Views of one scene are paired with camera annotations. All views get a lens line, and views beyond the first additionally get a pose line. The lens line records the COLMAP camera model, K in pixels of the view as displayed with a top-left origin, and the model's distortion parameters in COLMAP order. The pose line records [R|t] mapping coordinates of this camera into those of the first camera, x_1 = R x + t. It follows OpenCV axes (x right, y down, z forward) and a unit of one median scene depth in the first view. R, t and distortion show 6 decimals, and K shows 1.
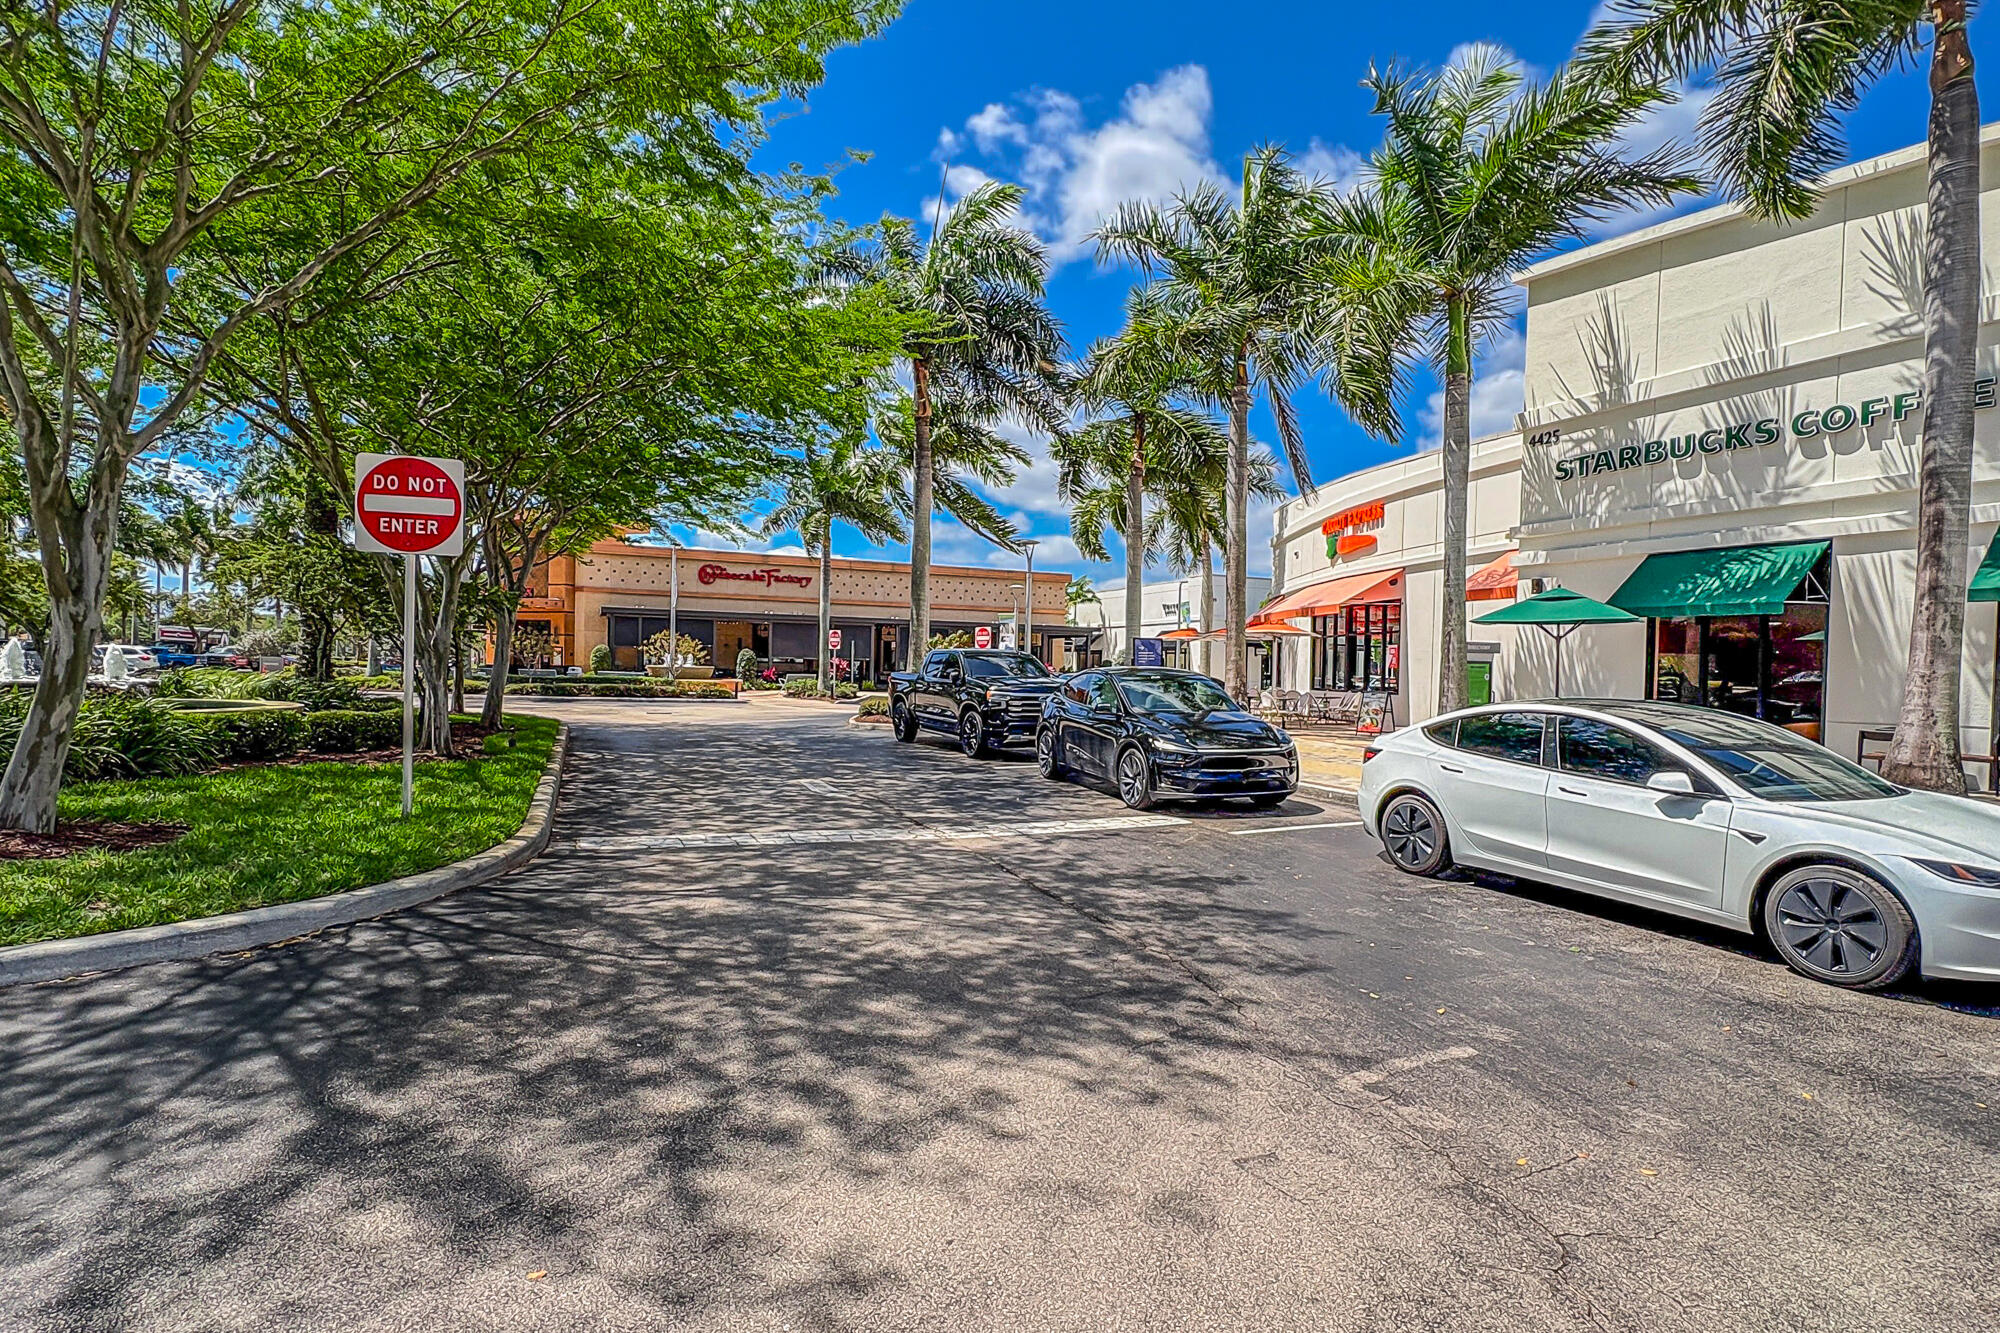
lens RADIAL K [[815.1, 0, 998.4], [0, 815.1, 673.7], [0, 0, 1]] dist [0.001381, 0.000099]
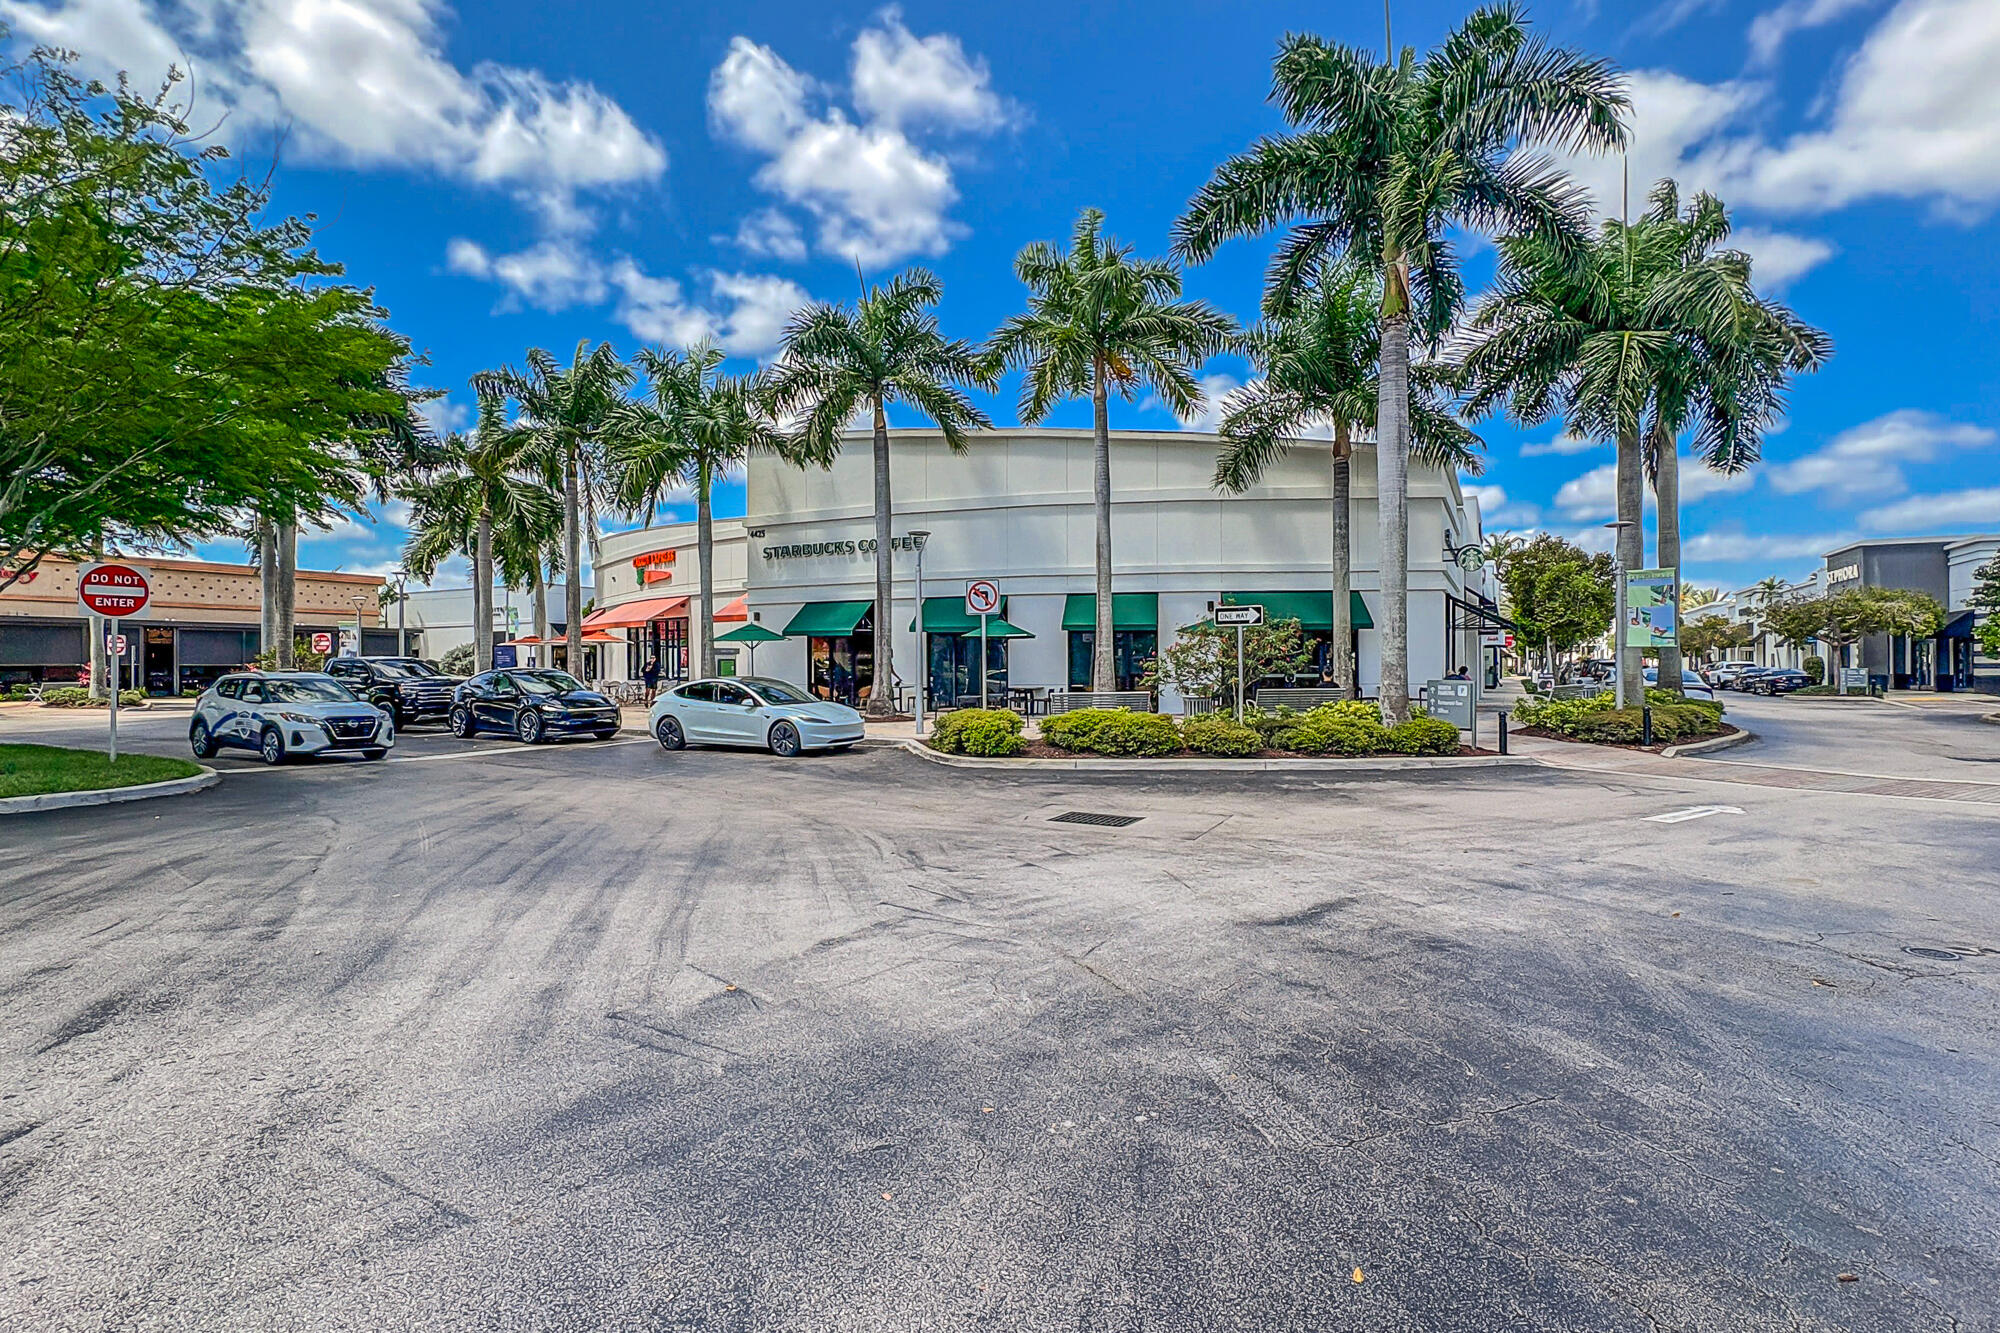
lens RADIAL K [[815.1, 0, 1000.6], [0, 815.1, 666.2], [0, 0, 1]] dist [0.001381, 0.000099]
pose [[0.700376, -0.022755, 0.713411, -0.251251], [0.022666, 0.999697, 0.009635, -0.004289], [-0.713414, 0.009422, 0.700679, -0.662727]]
